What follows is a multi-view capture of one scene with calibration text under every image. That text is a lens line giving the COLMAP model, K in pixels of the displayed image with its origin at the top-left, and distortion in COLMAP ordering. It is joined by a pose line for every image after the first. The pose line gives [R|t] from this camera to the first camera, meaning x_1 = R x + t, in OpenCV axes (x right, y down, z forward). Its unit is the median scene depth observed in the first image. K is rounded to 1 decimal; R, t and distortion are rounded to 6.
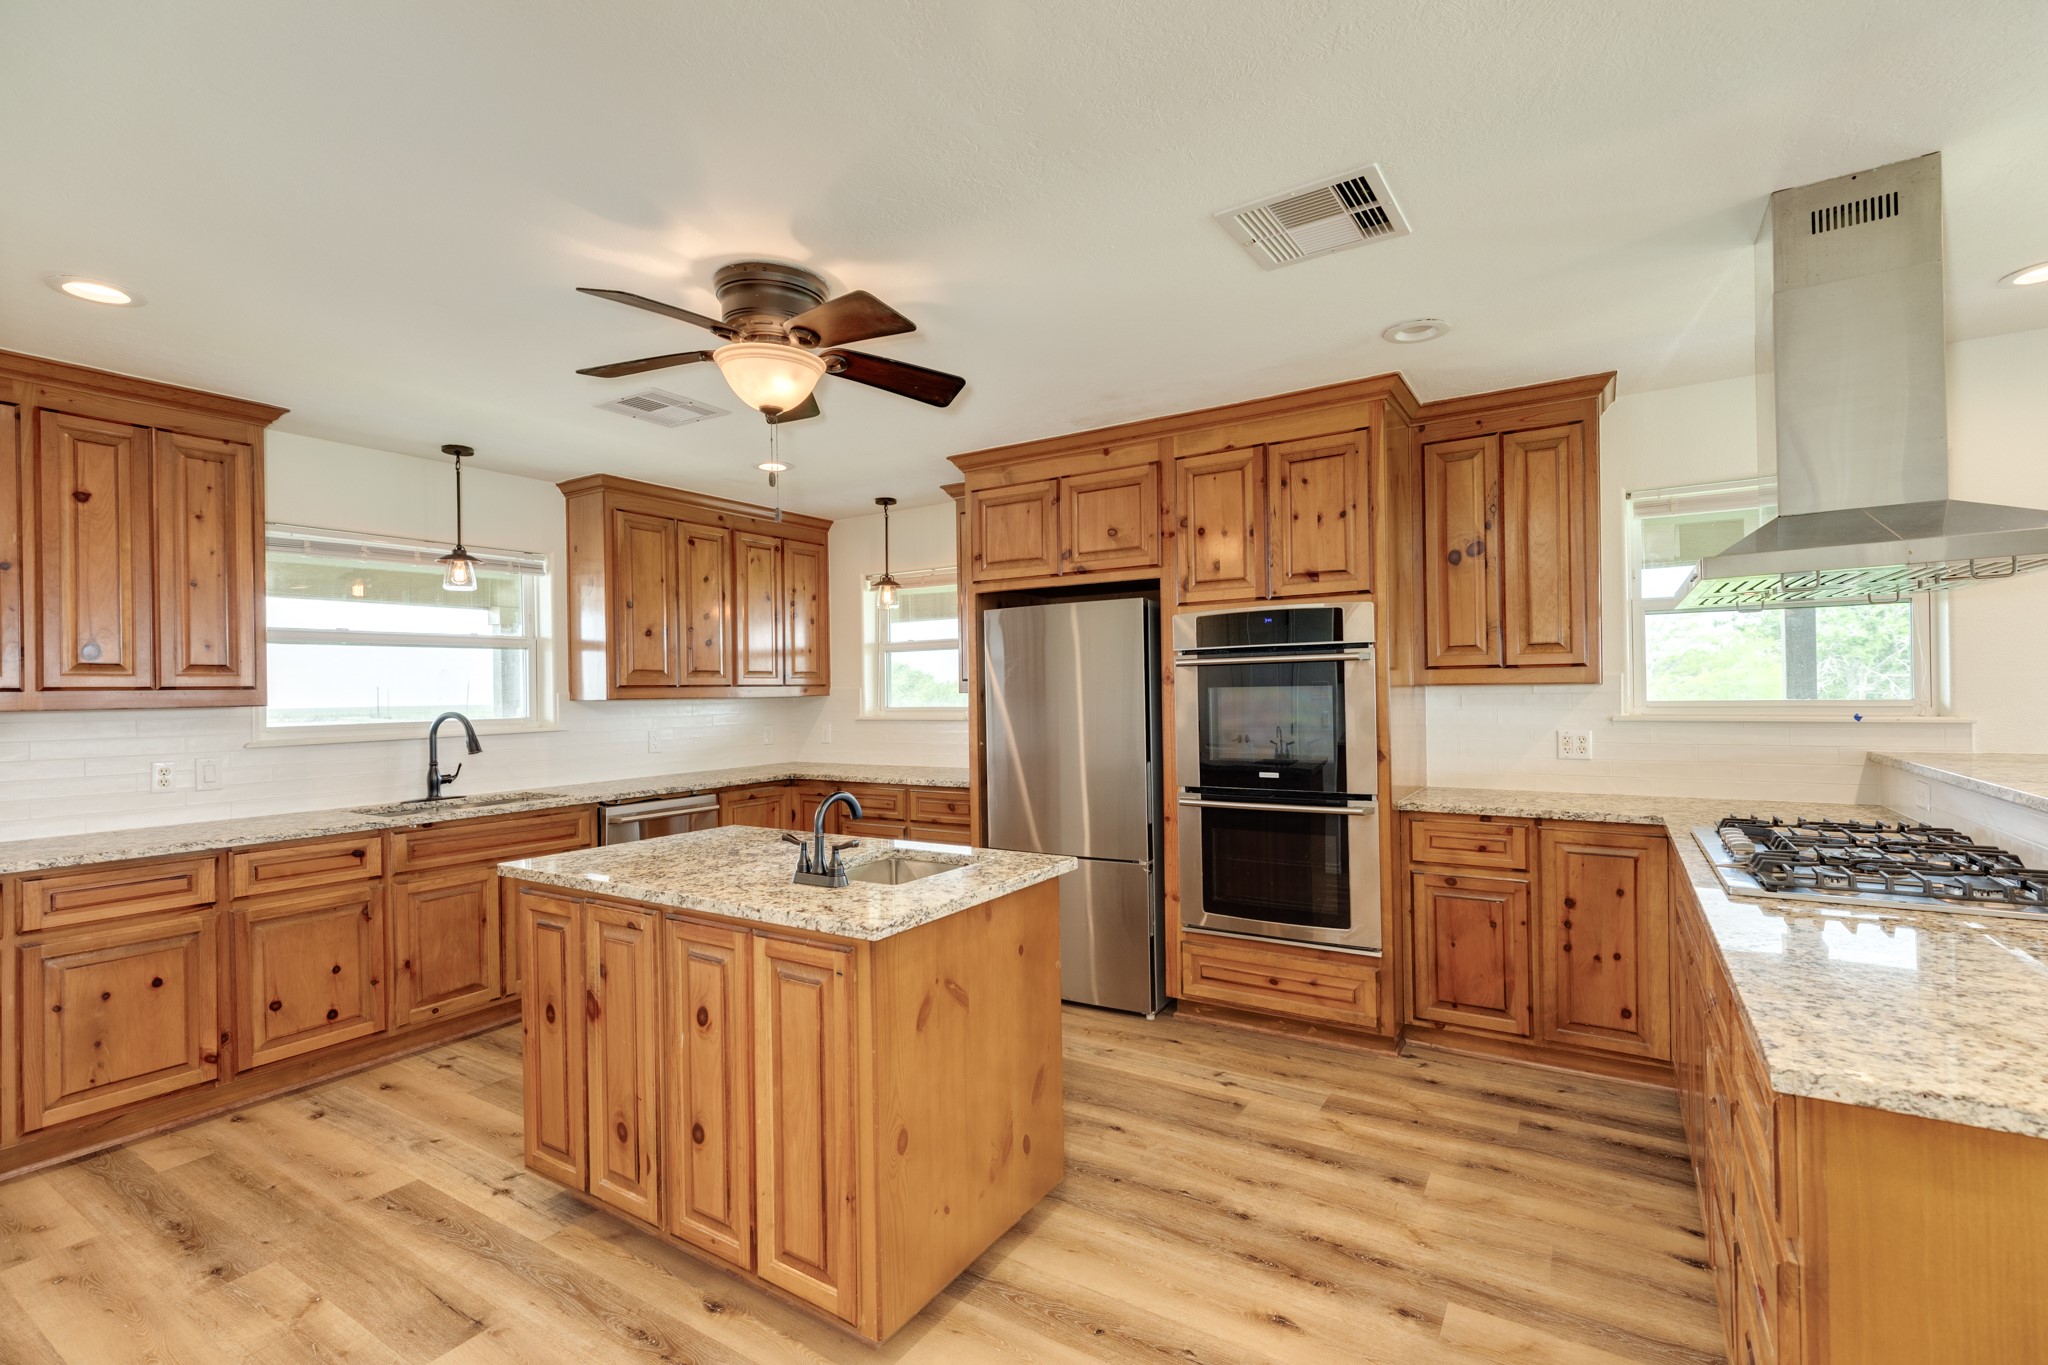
lens RADIAL K [[911.7, 0, 1021.9], [0, 911.7, 686.1], [0, 0, 1]] dist [0.003916, -0.000275]
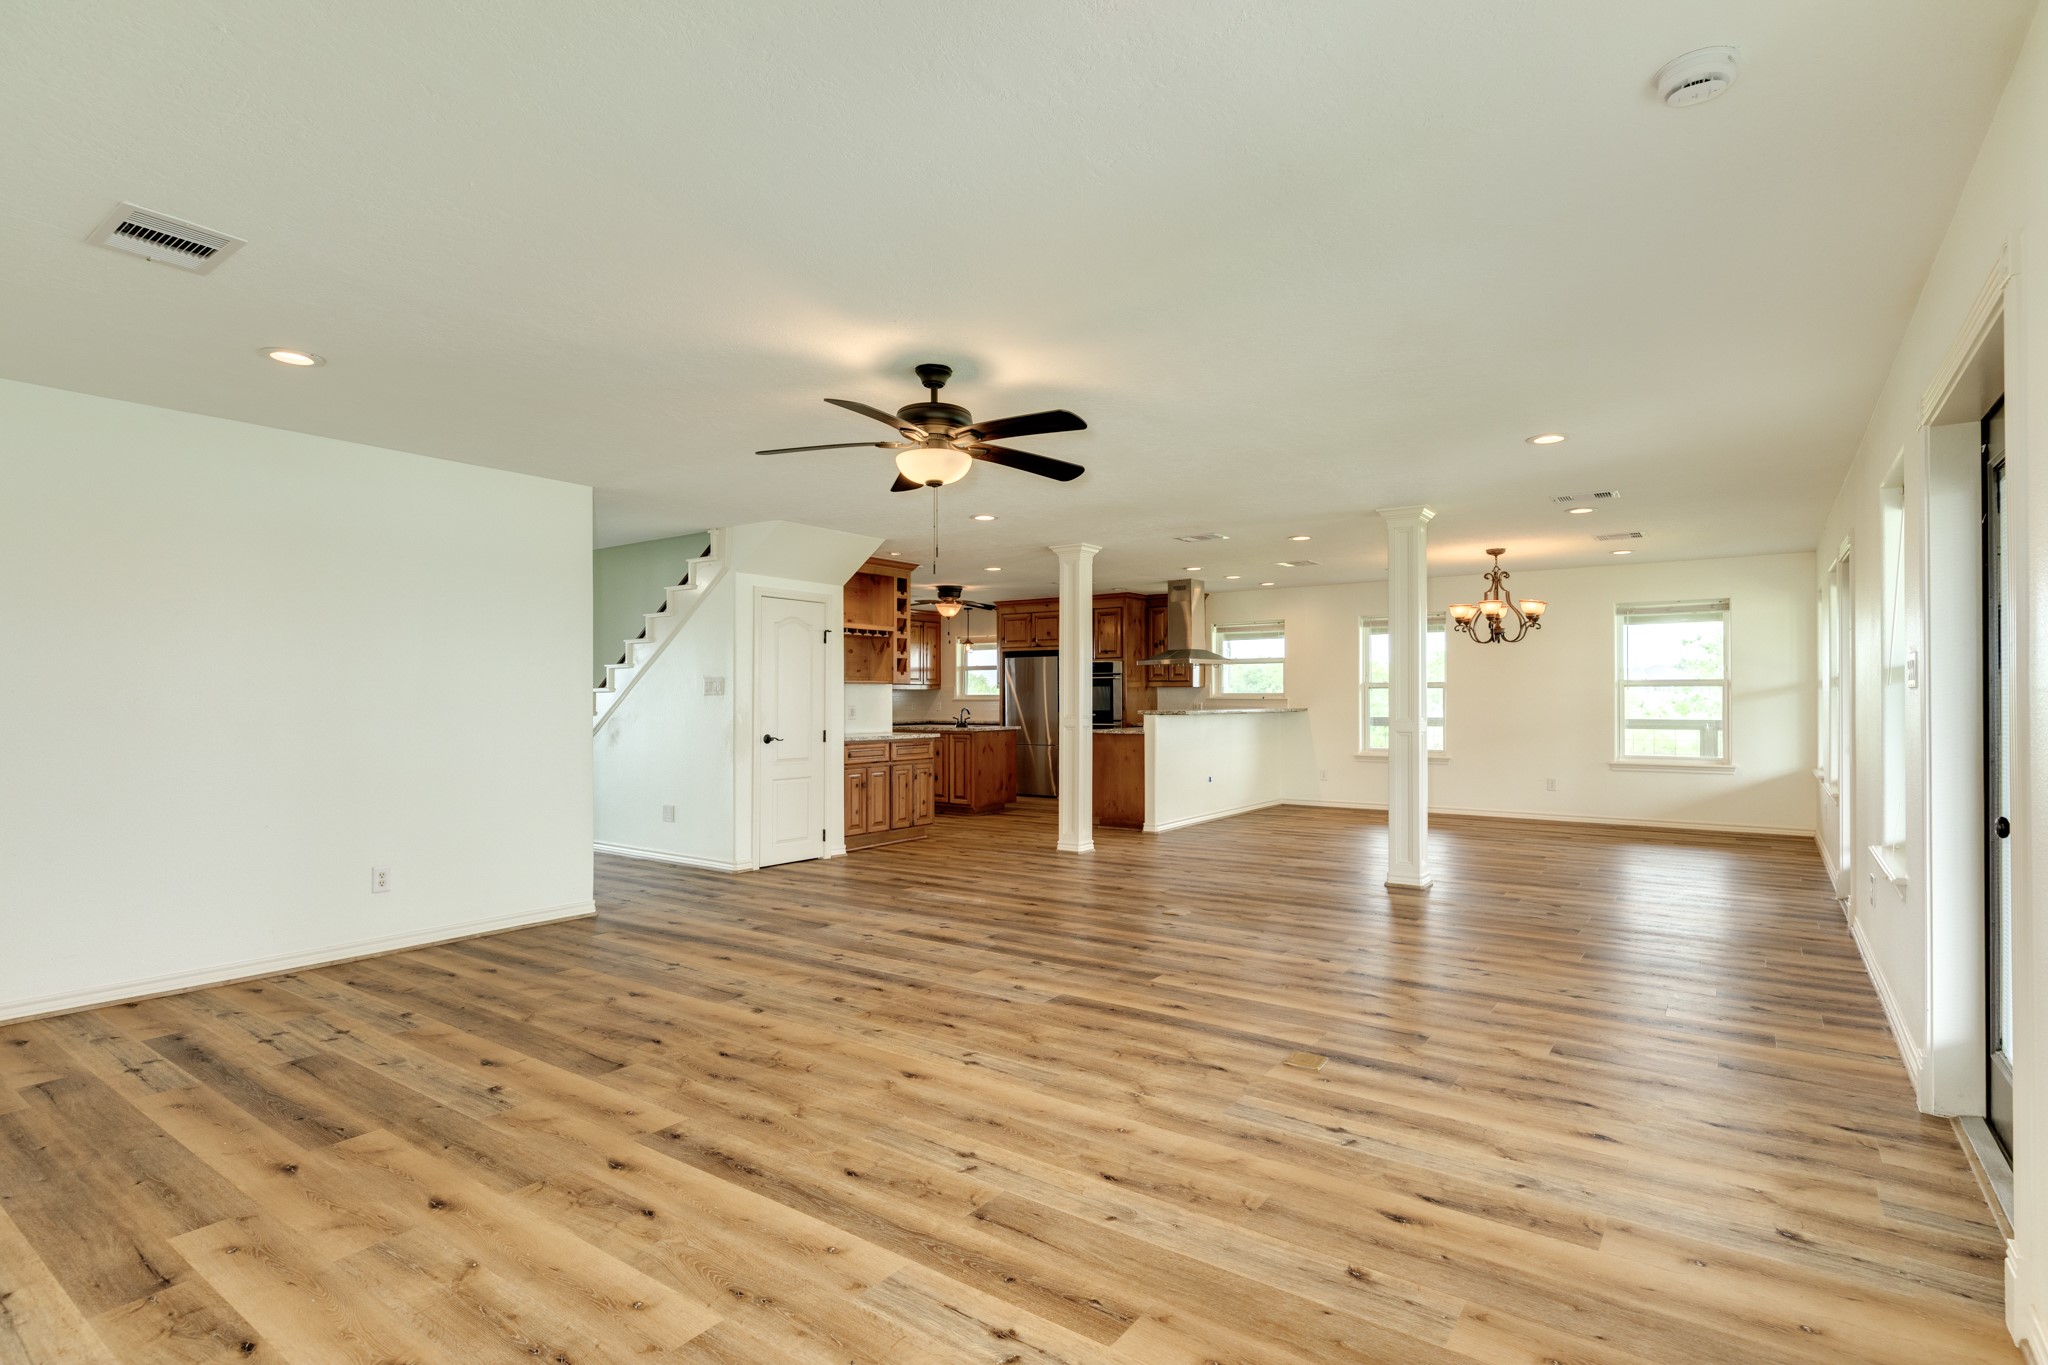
lens RADIAL K [[1012.0, 0, 1023.4], [0, 1012.0, 690.3], [0, 0, 1]] dist [-0.000842, 0.001387]
pose [[0.998078, 0.011928, -0.060816, 0.252426], [-0.012029, 0.999927, -0.001296, 0.021371], [0.060796, 0.002025, 0.998148, -2.588497]]
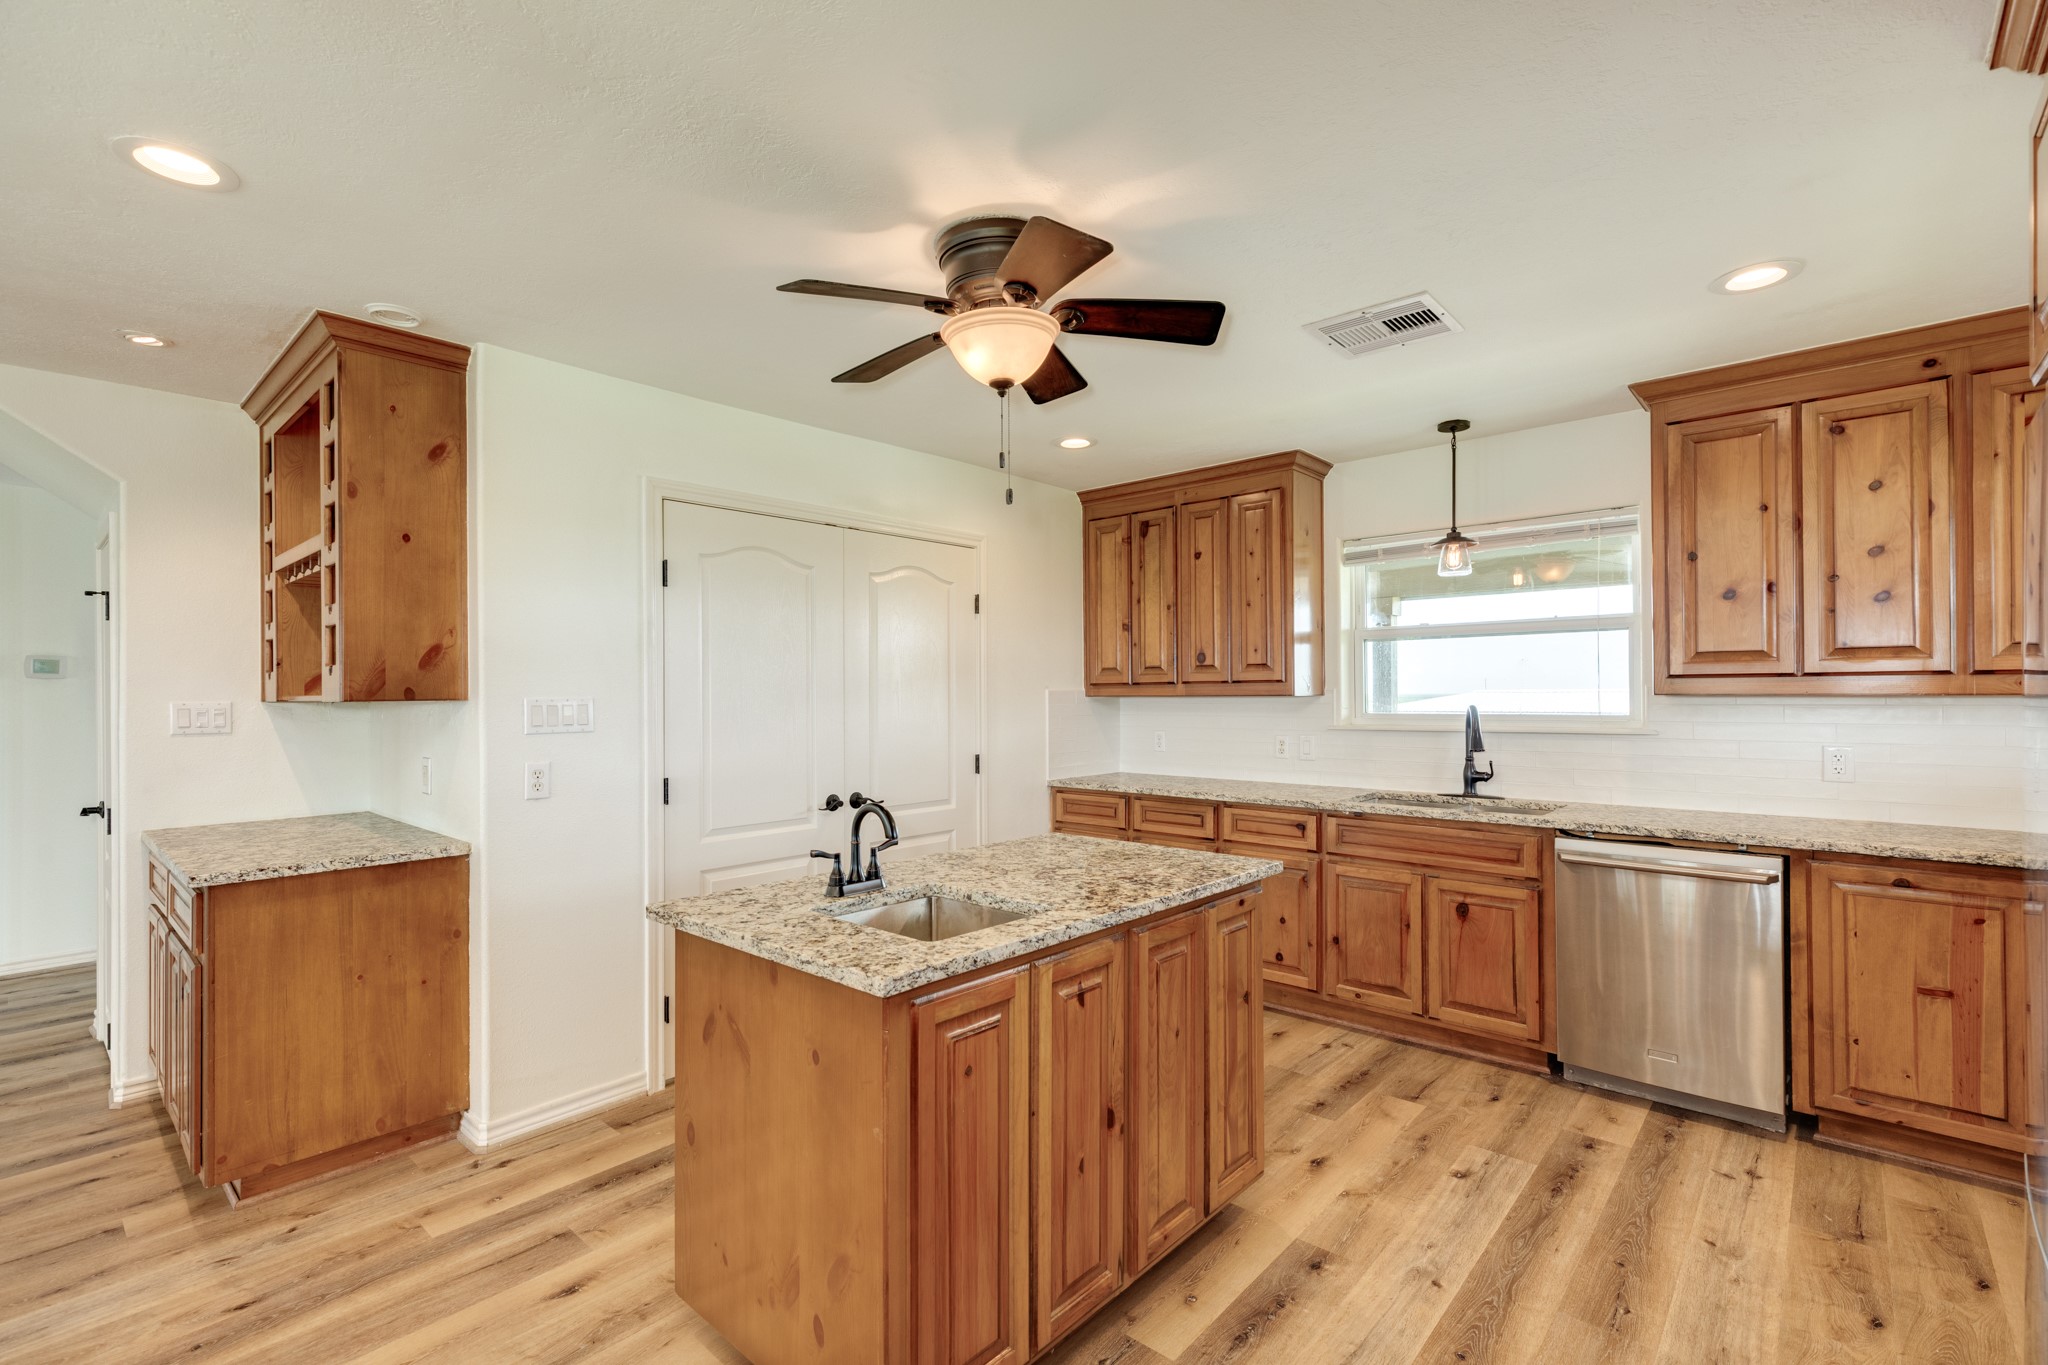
lens RADIAL K [[911.7, 0, 1025.1], [0, 911.7, 689.3], [0, 0, 1]] dist [0.003916, -0.000275]
pose [[-0.162165, 0.012241, -0.986688, 0.454151], [0.013598, 0.999856, 0.010170, -0.004527], [0.986670, -0.011768, -0.162308, 0.855784]]
